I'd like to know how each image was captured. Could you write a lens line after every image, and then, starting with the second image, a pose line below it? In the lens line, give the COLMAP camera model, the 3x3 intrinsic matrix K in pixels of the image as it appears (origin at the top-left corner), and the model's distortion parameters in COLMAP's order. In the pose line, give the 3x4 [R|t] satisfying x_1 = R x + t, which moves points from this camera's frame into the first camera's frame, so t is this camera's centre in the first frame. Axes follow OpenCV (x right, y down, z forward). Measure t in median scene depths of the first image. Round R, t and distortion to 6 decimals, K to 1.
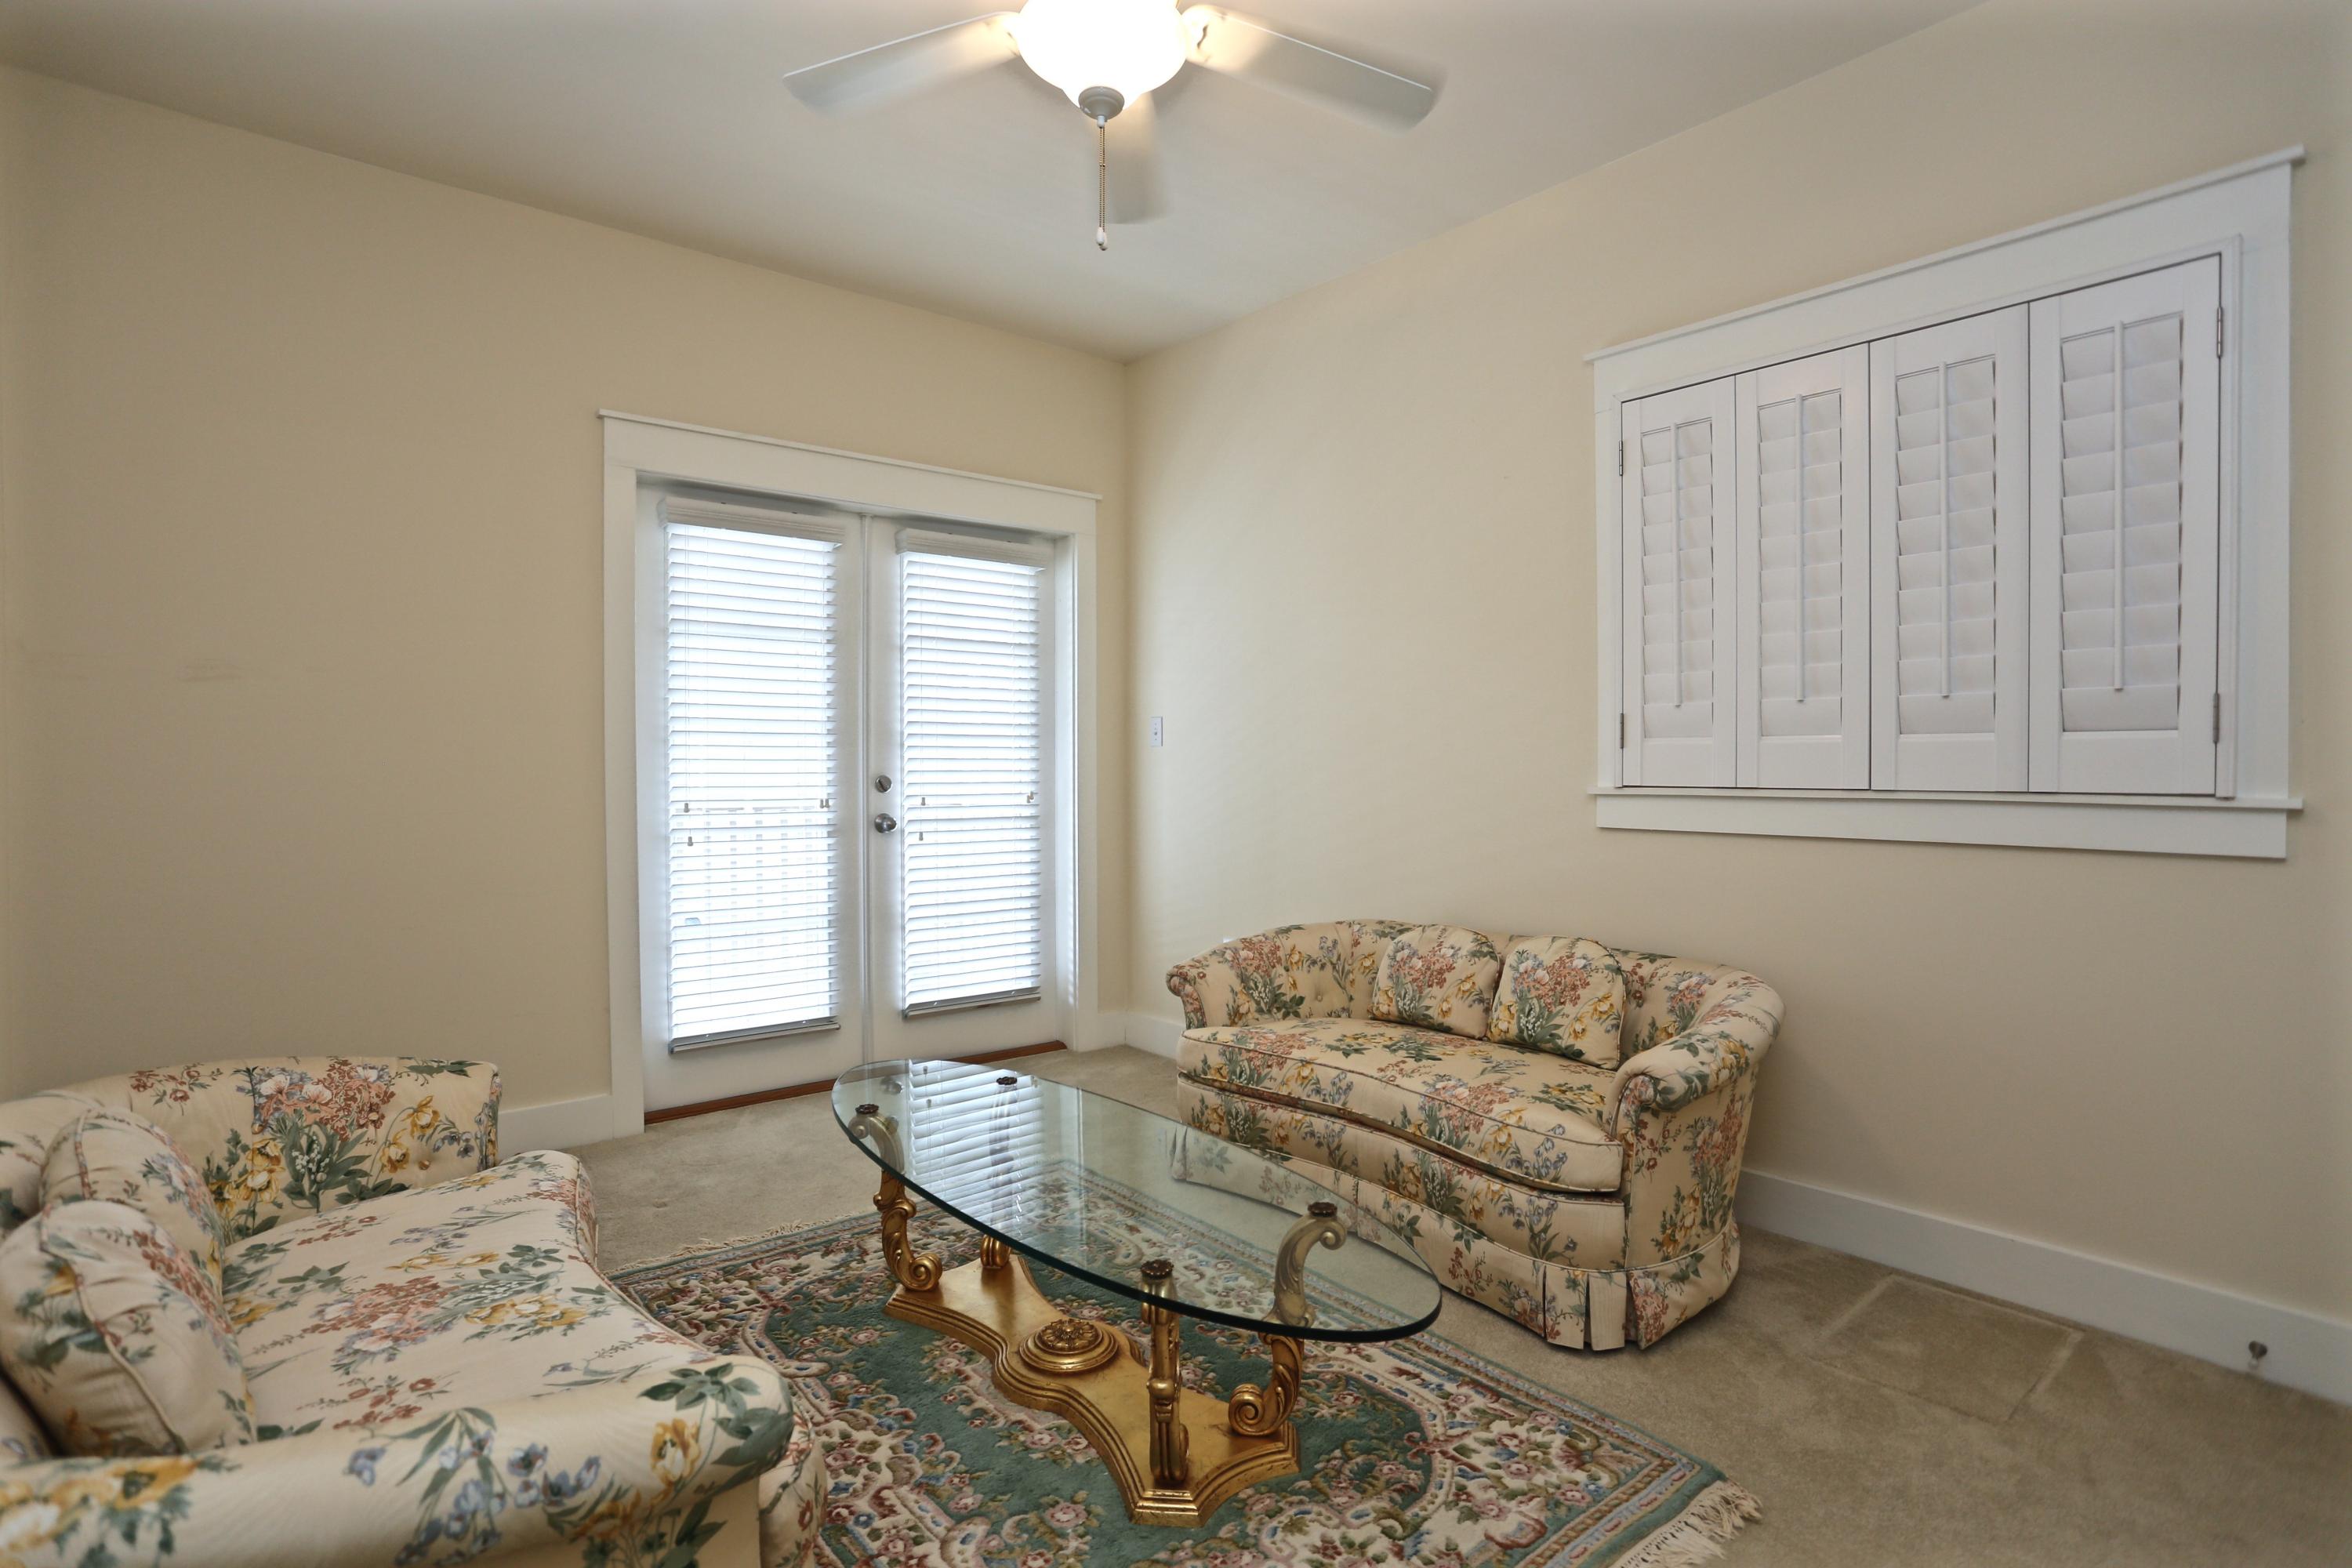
lens RADIAL K [[1152.0, 0, 1162.9], [0, 1152.0, 783.7], [0, 0, 1]] dist [-0.062713, 0.026059]
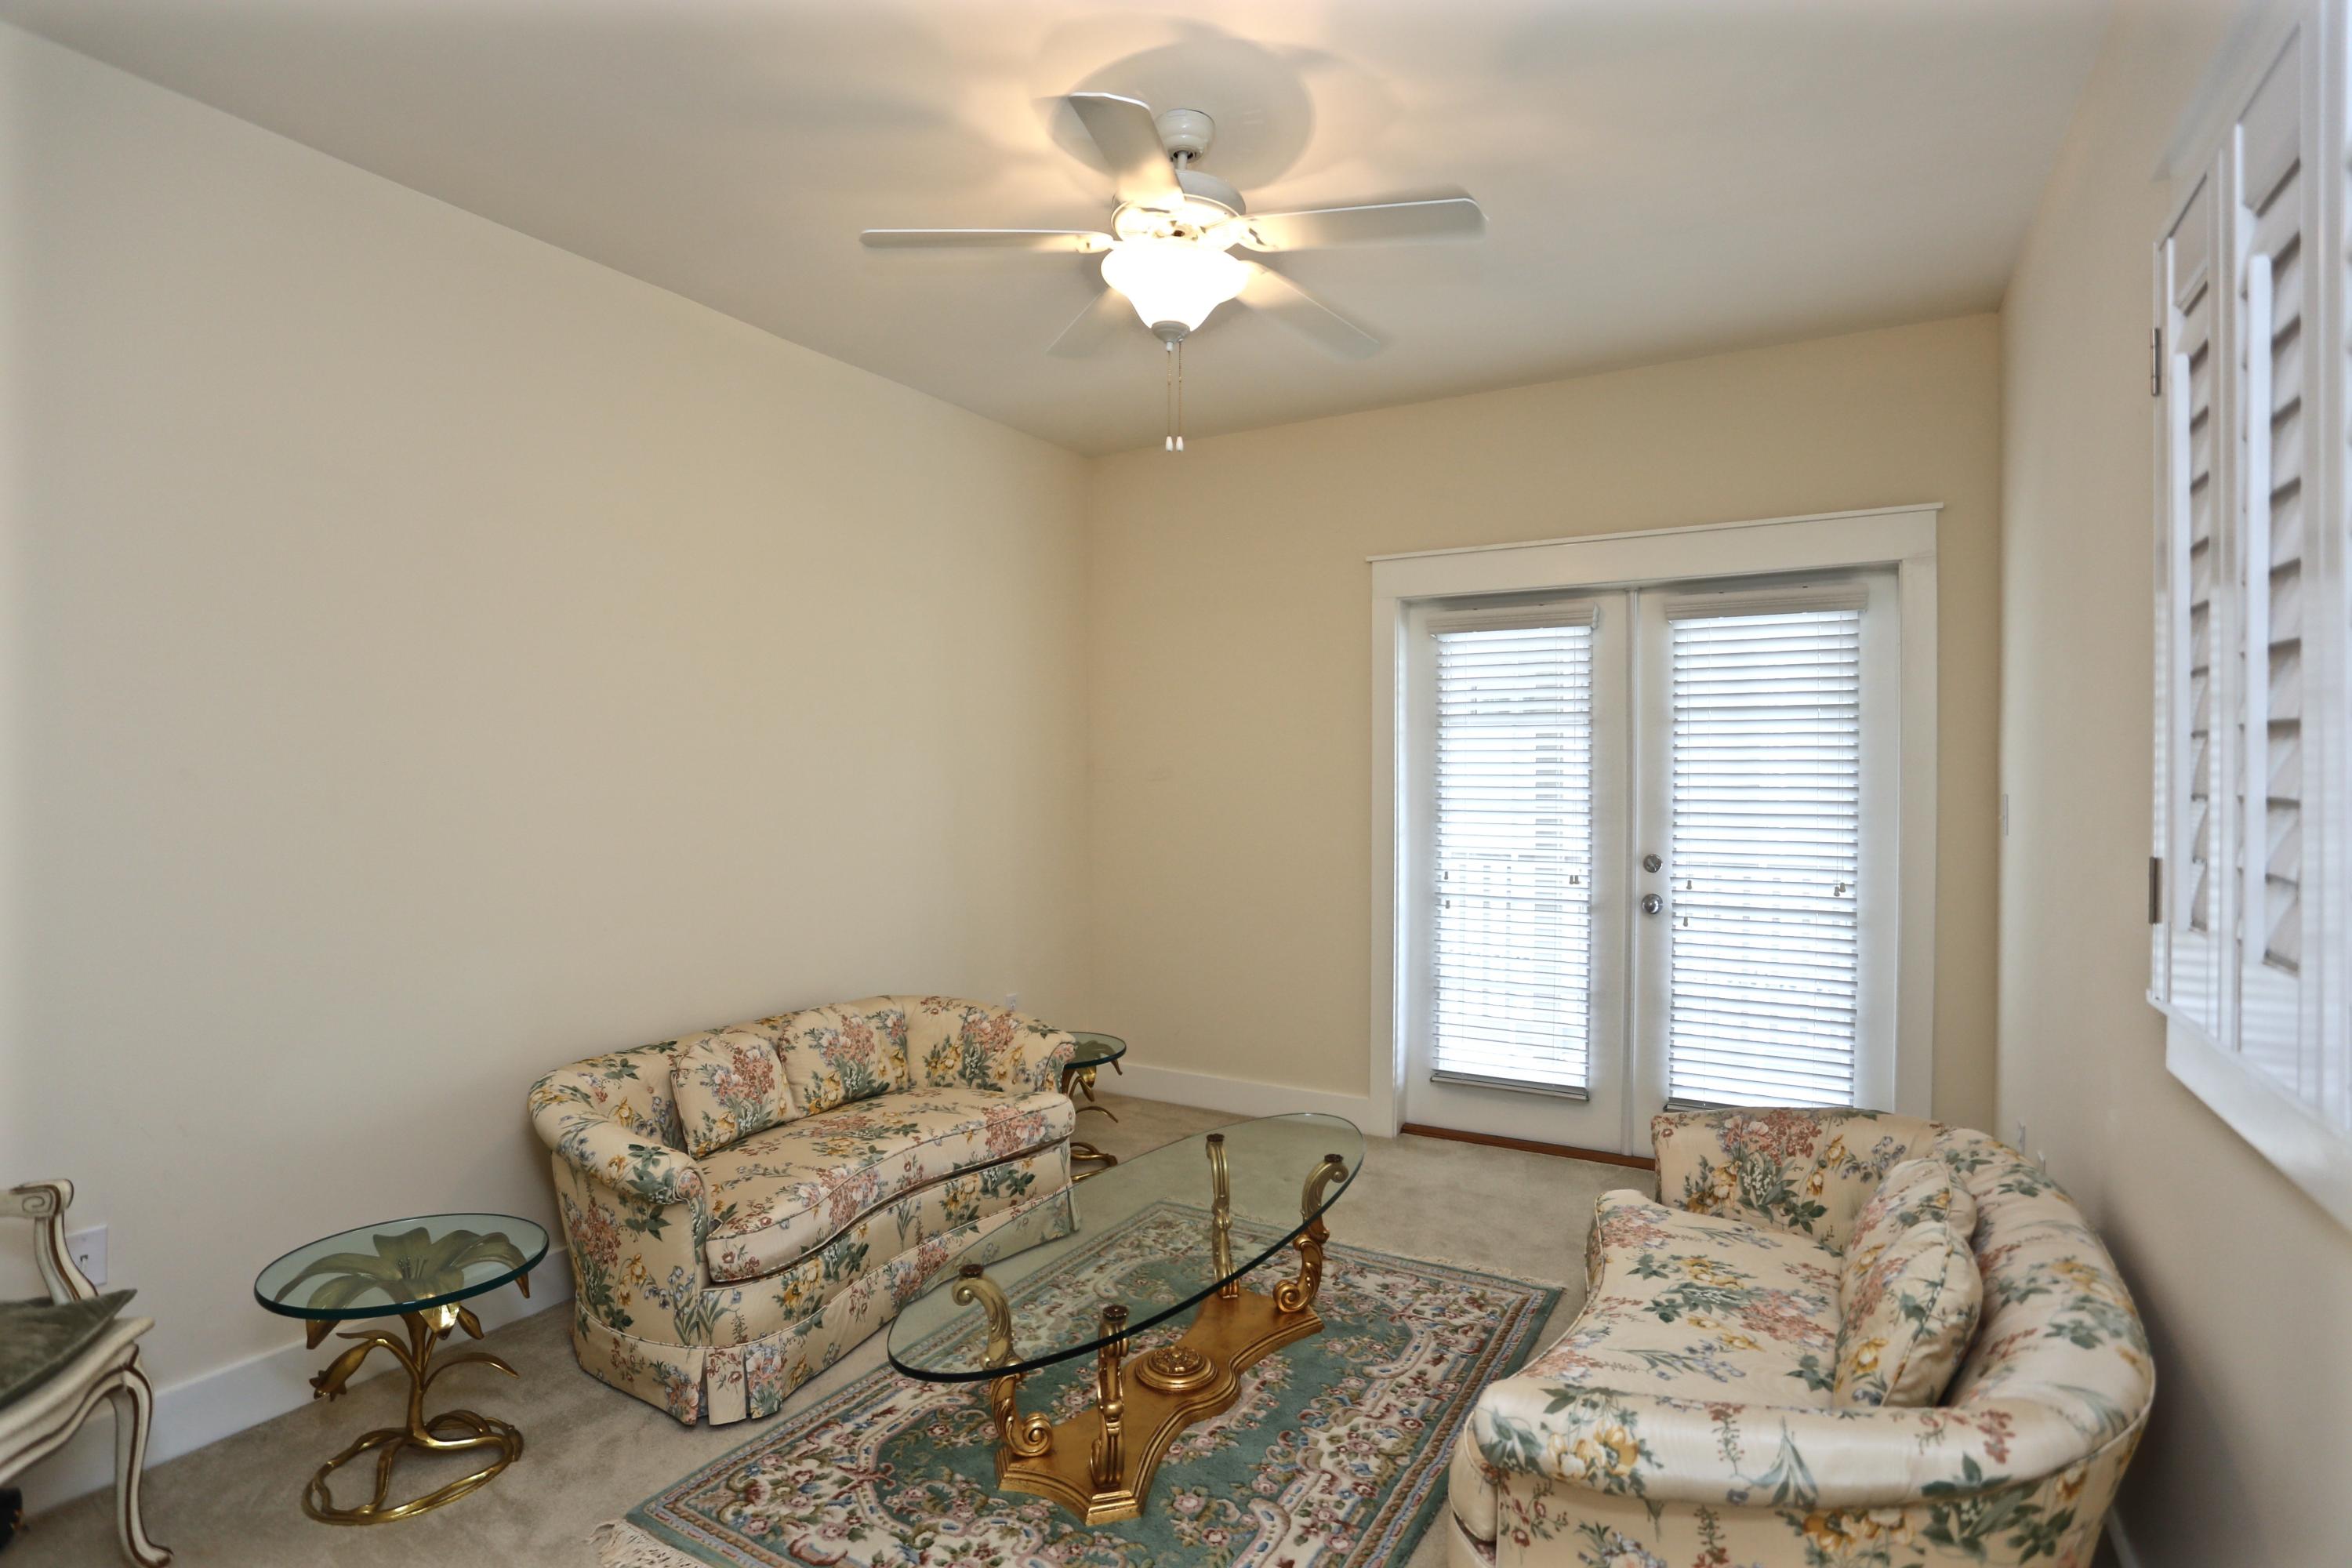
lens RADIAL K [[1152.0, 0, 1162.9], [0, 1152.0, 783.7], [0, 0, 1]] dist [-0.062713, 0.026059]
pose [[0.333087, 0.007387, -0.942867, 0.540342], [-0.014859, 0.999886, 0.002584, -0.065395], [0.942779, 0.013149, 0.333159, 0.300696]]
